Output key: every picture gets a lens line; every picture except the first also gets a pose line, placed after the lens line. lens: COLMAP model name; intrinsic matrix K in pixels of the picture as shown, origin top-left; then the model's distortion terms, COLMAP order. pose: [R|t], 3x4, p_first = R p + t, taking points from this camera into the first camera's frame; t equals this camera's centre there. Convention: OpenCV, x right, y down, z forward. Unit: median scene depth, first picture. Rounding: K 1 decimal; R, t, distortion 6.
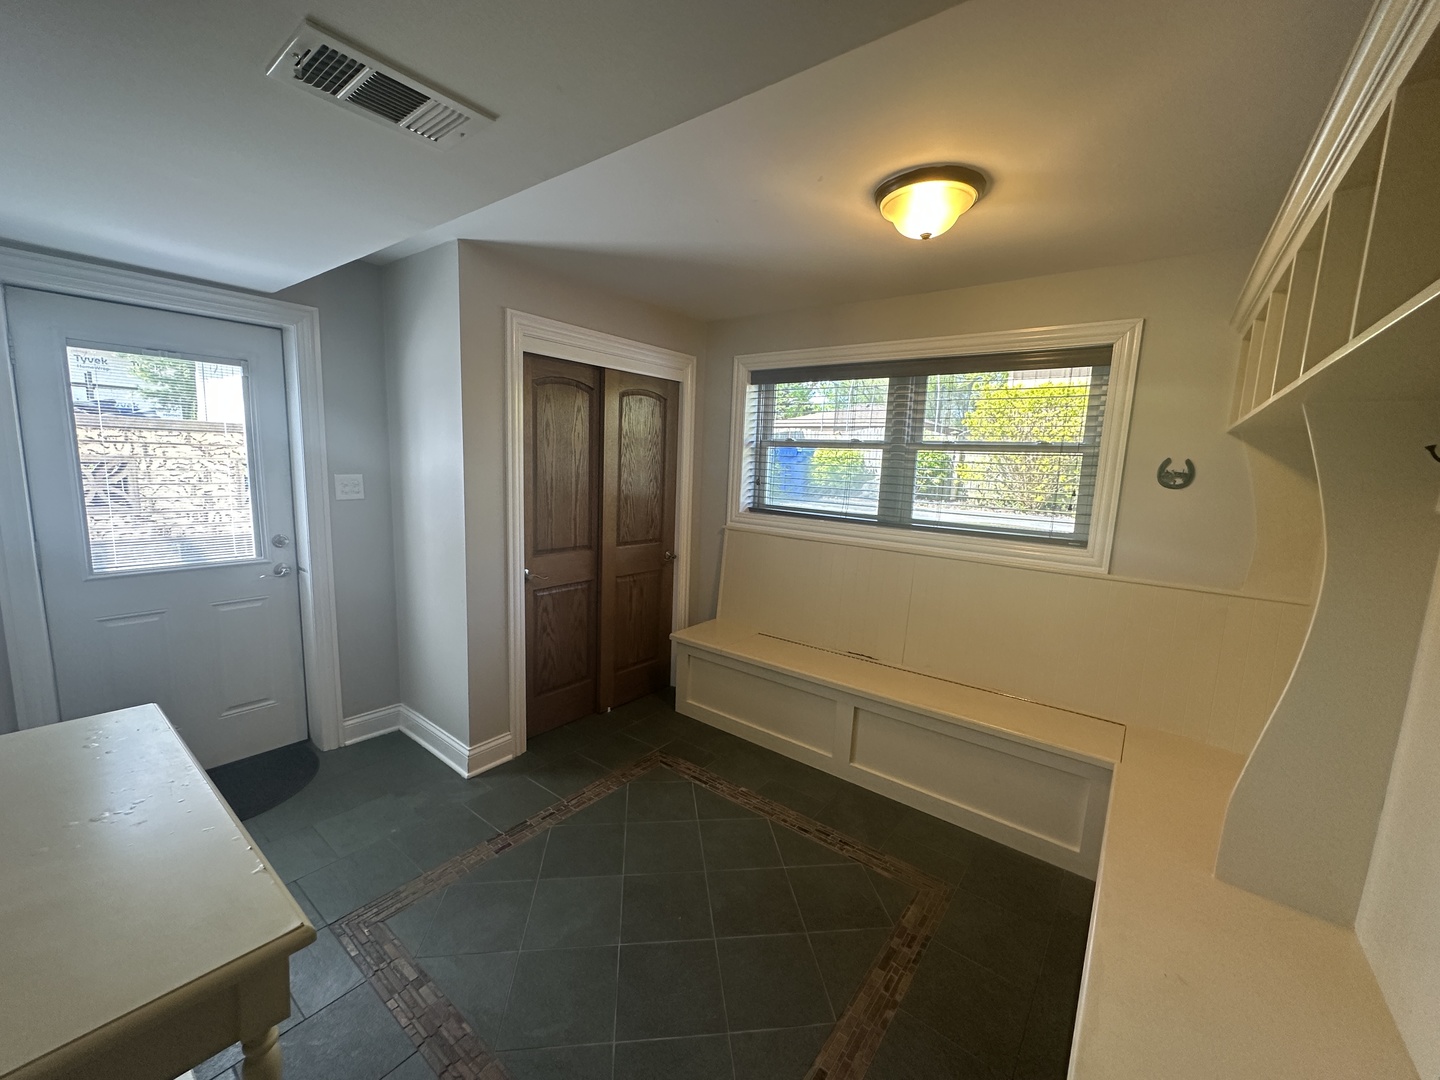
lens RADIAL K [[570.8, 0, 720.5], [0, 570.8, 539.9], [0, 0, 1]] dist [-0.009203, 0.001177]
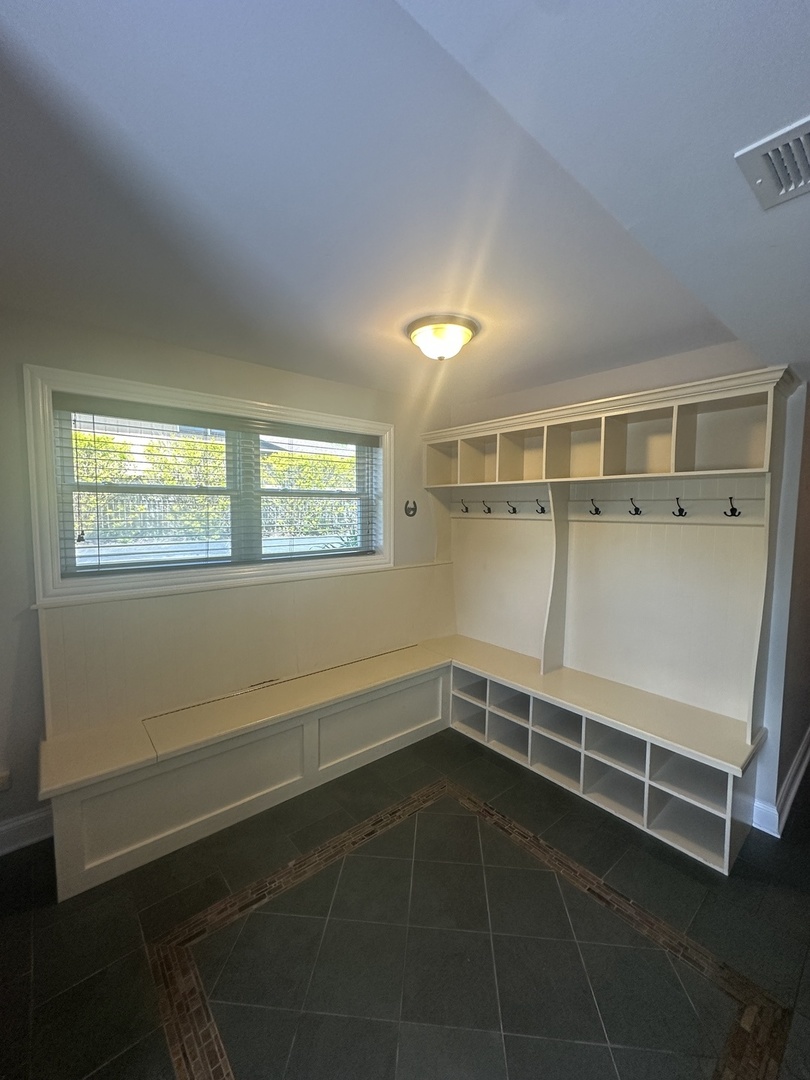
lens RADIAL K [[428.1, 0, 405.8], [0, 428.1, 538.7], [0, 0, 1]] dist [-0.009203, 0.001177]
pose [[0.213083, -0.107420, 0.971111, -0.534180], [0.140935, 0.986922, 0.078245, -0.112330], [-0.966816, 0.120191, 0.225436, 0.596019]]
